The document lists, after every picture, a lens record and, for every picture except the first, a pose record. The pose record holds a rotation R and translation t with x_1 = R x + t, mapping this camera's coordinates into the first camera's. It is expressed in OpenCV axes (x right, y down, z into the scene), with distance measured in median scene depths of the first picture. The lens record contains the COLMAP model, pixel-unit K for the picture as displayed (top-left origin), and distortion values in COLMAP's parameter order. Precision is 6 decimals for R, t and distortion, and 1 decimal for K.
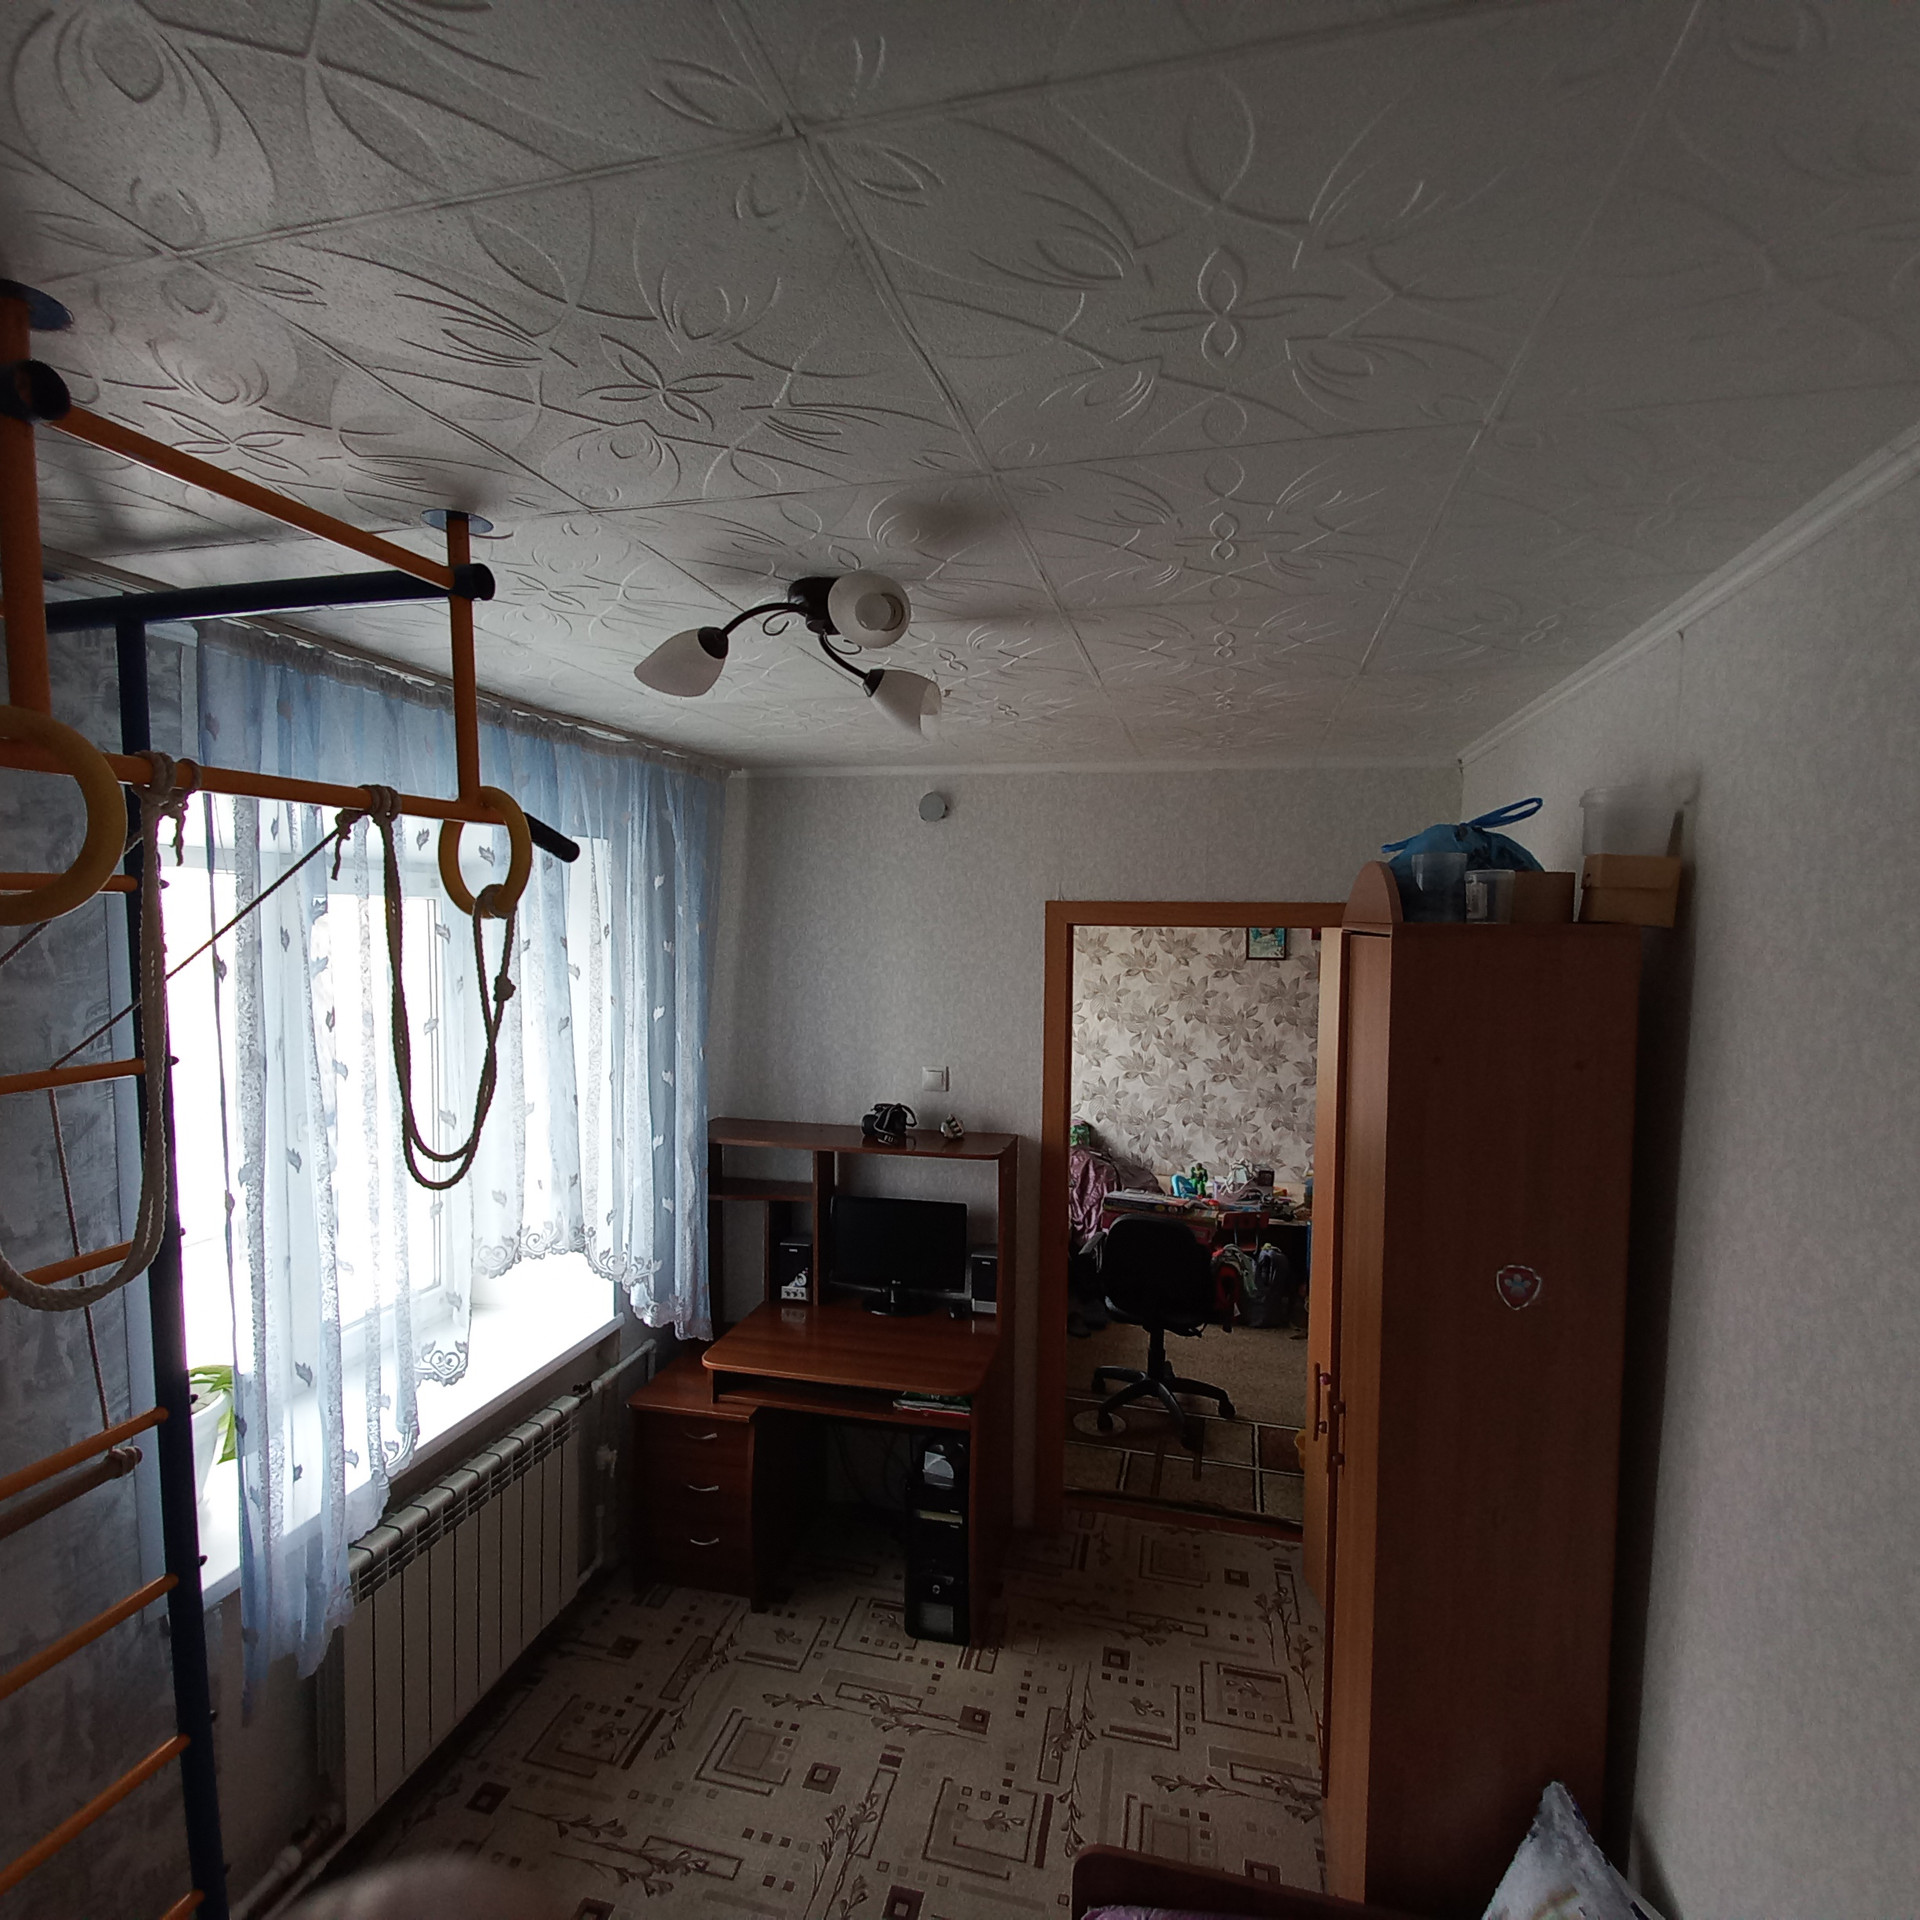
lens RADIAL K [[1006.3, 0, 974.5], [0, 1006.3, 982.4], [0, 0, 1]] dist [0.022596, -0.018621]
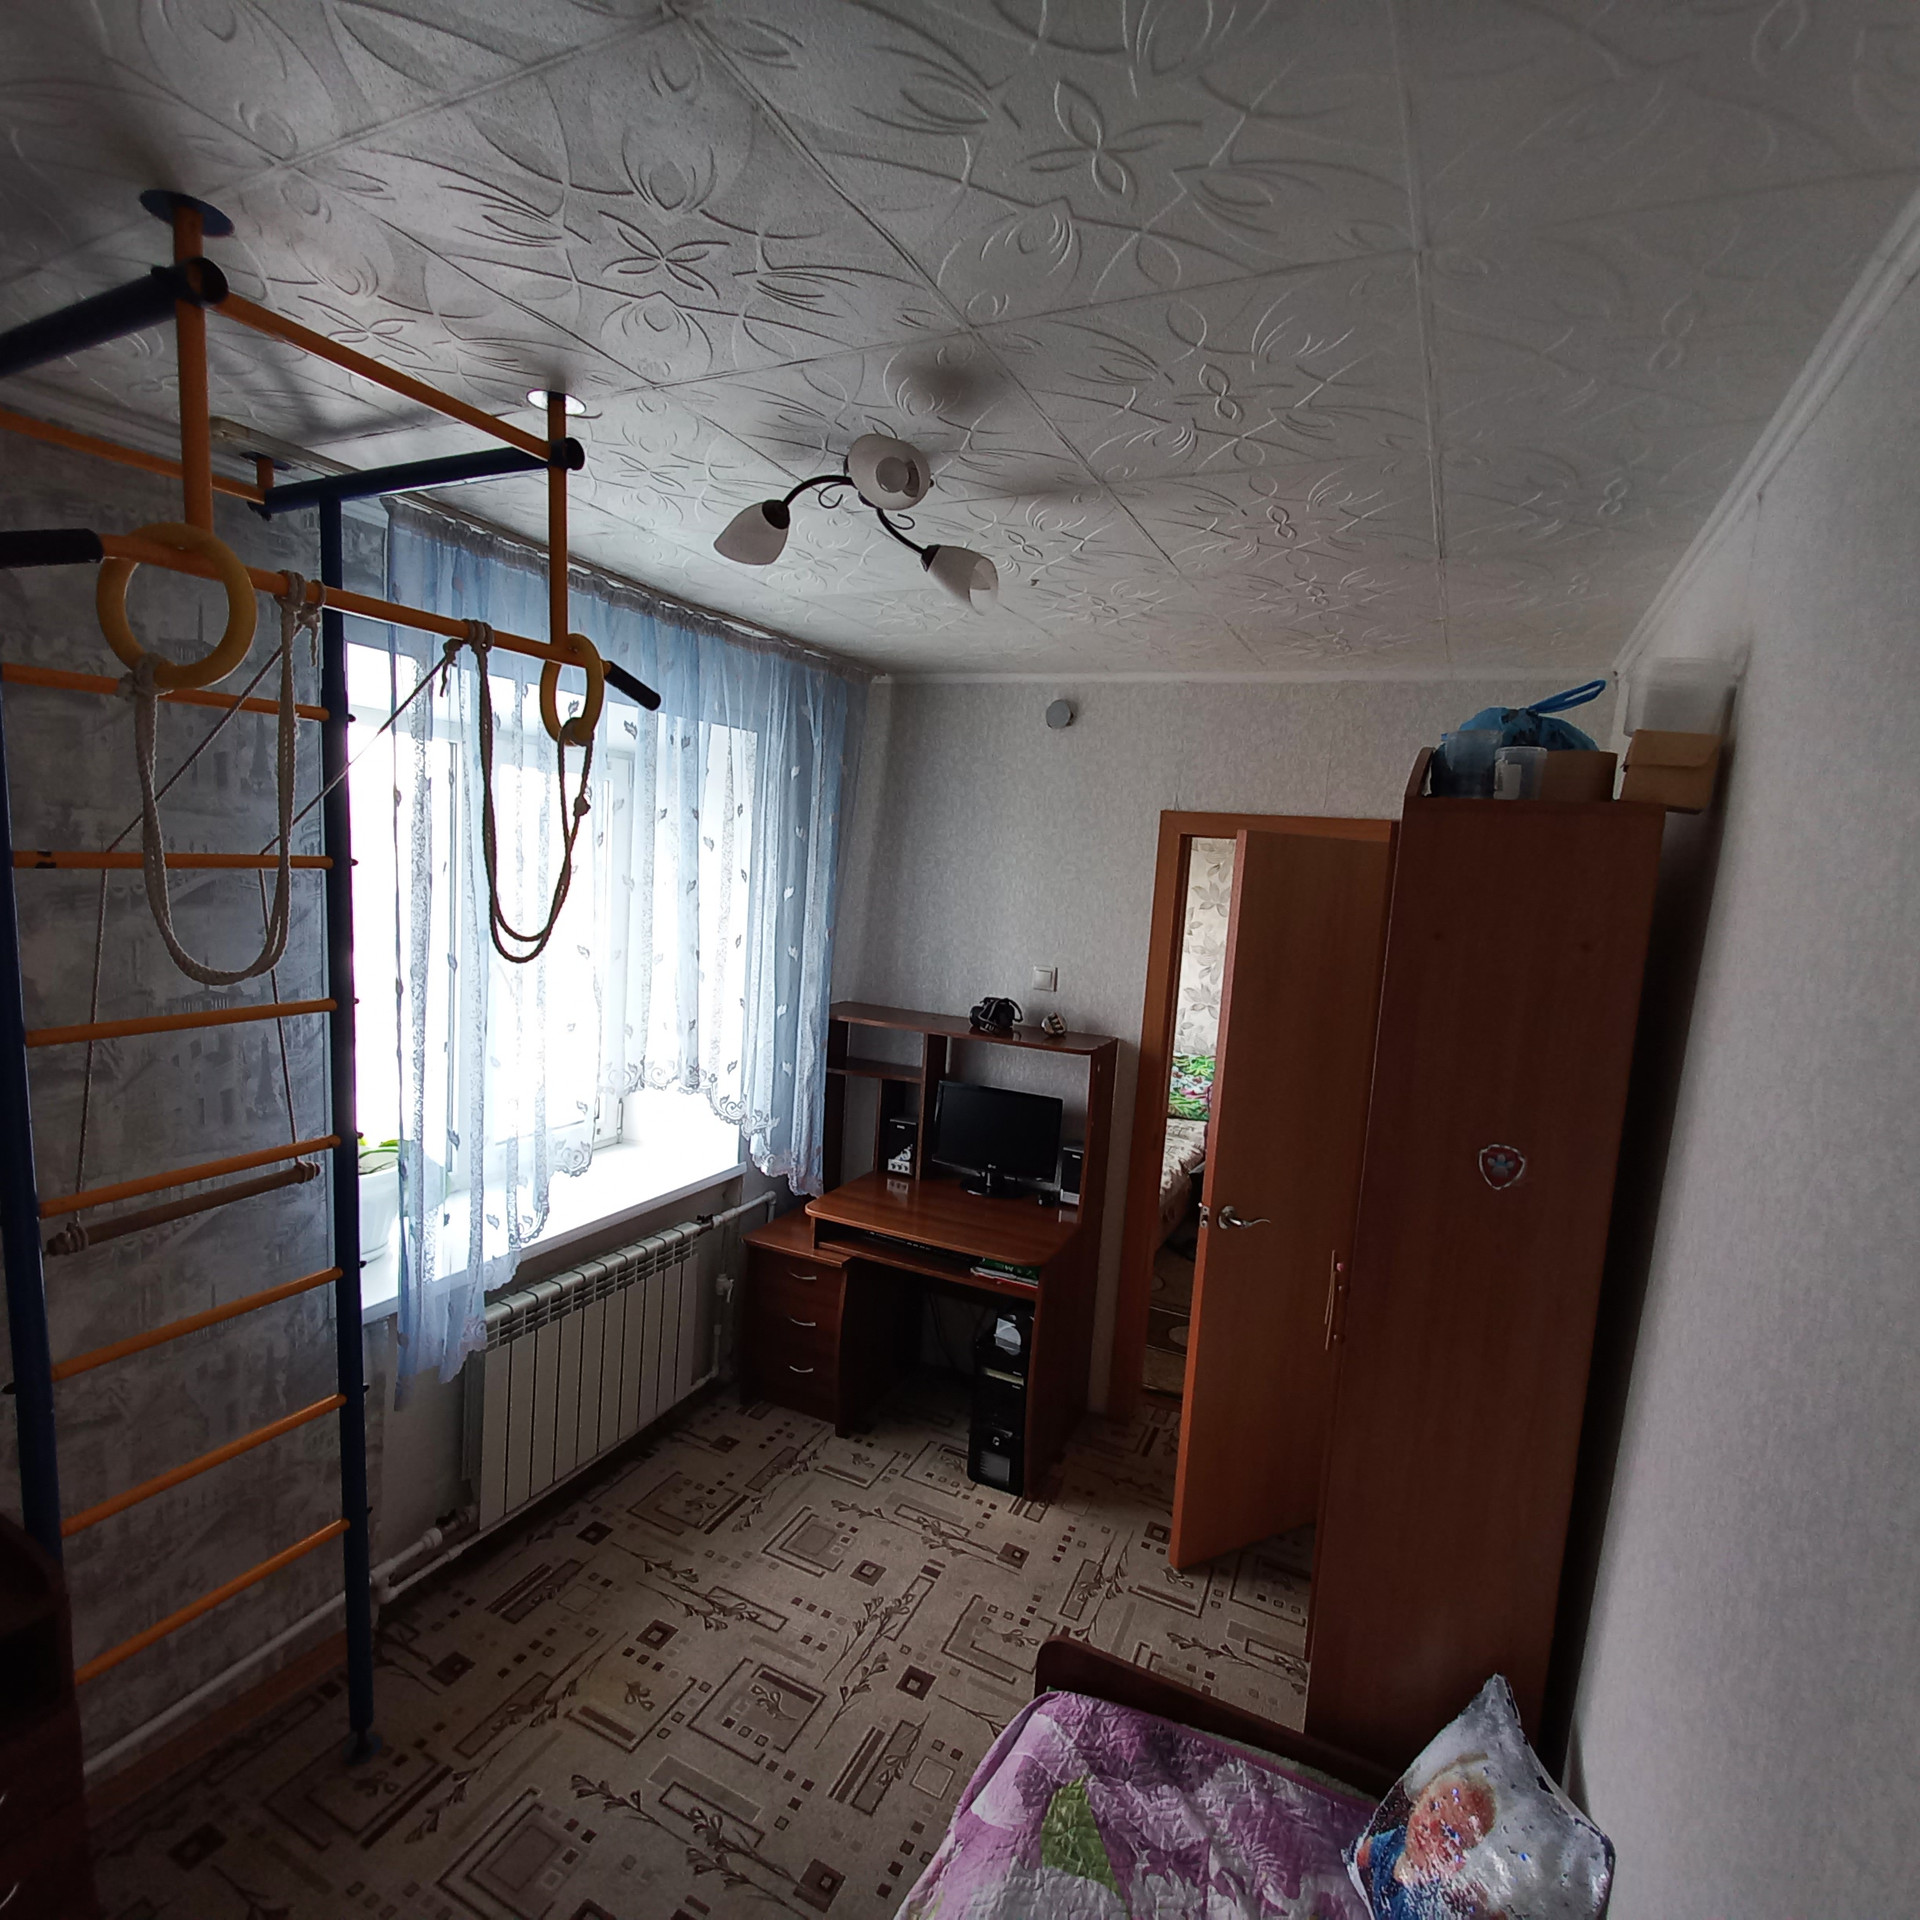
lens RADIAL K [[1006.3, 0, 974.5], [0, 1006.3, 982.4], [0, 0, 1]] dist [0.022596, -0.018621]
pose [[0.977592, 0.079199, -0.195041, 0.136841], [-0.069388, 0.995980, 0.056642, 0.064897], [0.198743, -0.041840, 0.979158, -0.048835]]
